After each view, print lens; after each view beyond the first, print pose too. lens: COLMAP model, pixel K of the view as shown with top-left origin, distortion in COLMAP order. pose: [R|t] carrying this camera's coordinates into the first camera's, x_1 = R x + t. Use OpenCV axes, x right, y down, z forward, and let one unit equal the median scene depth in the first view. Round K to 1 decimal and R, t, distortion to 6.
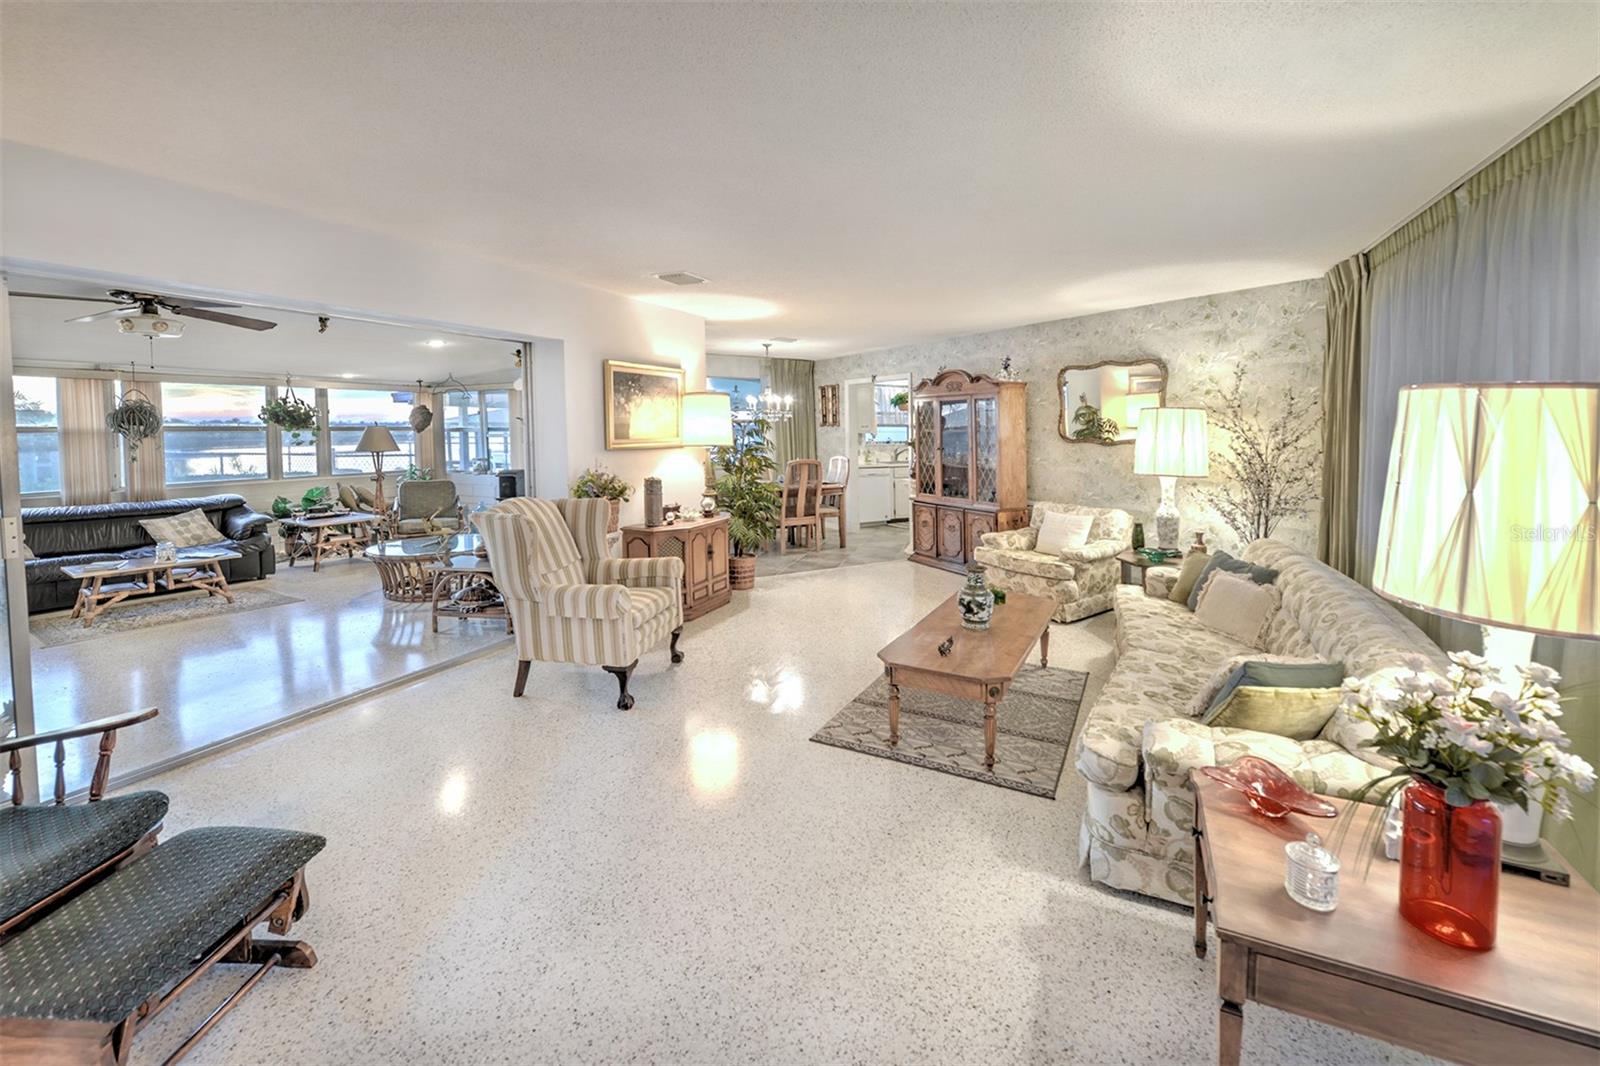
lens RADIAL K [[693.9, 0, 857.8], [0, 693.9, 454.2], [0, 0, 1]] dist [0.002838, -0.002318]
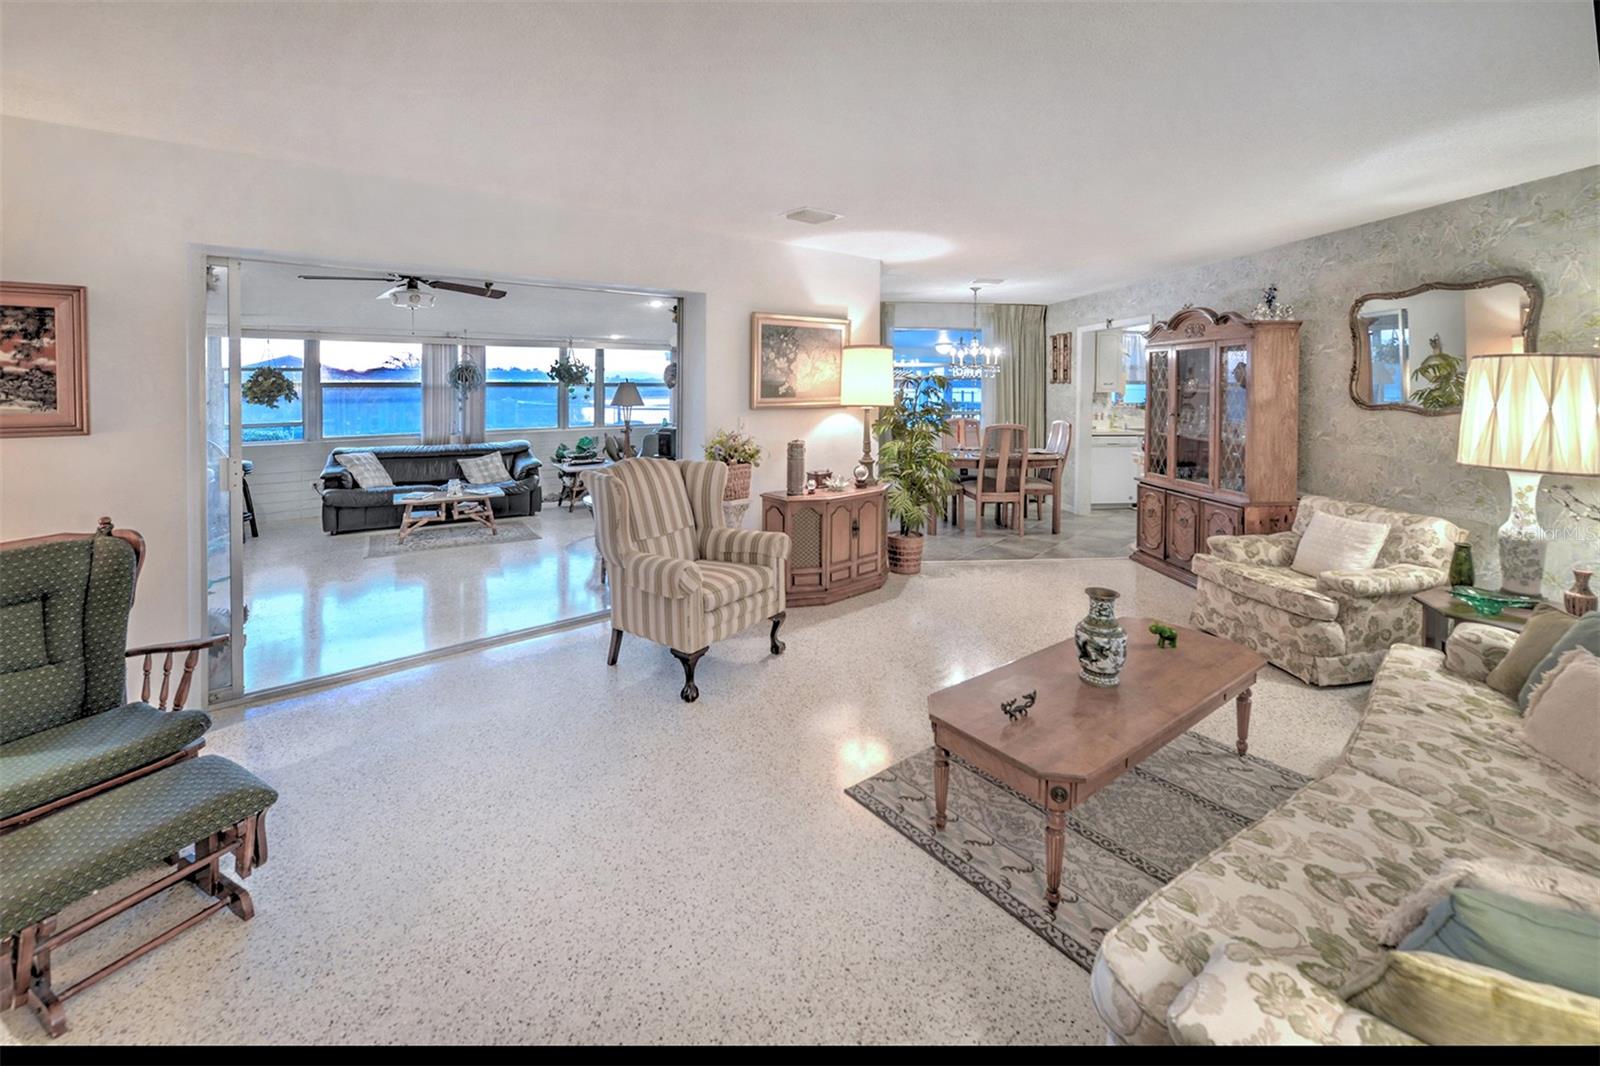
lens RADIAL K [[731.9, 0, 850.3], [0, 731.9, 409.4], [0, 0, 1]] dist [-0.006964, -0.000020]
pose [[0.898069, 0.017432, -0.439509, 0.178682], [-0.018326, 0.999830, 0.002209, -0.010191], [0.439473, 0.006070, 0.898235, 0.166440]]
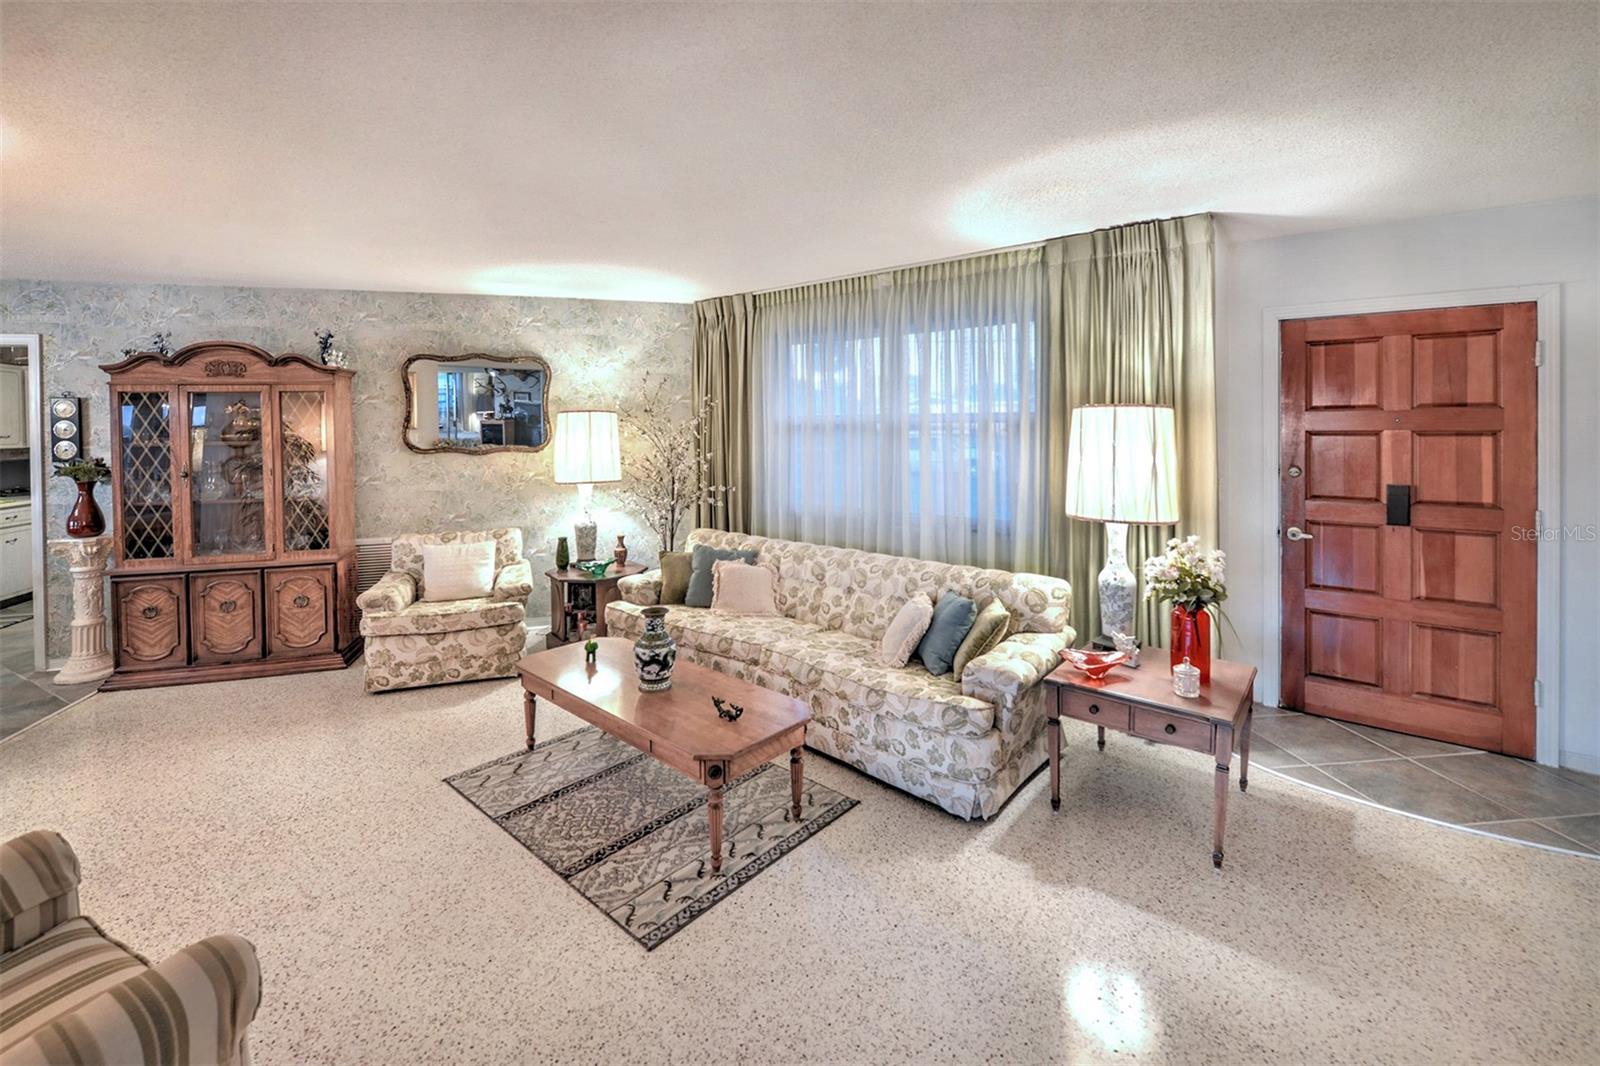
lens RADIAL K [[731.9, 0, 764.3], [0, 731.9, 434.4], [0, 0, 1]] dist [-0.006964, -0.000020]
pose [[0.251766, -0.016637, 0.967645, -0.406547], [0.049718, 0.998754, 0.004236, -0.023770], [-0.966510, 0.047043, 0.252279, 0.447141]]
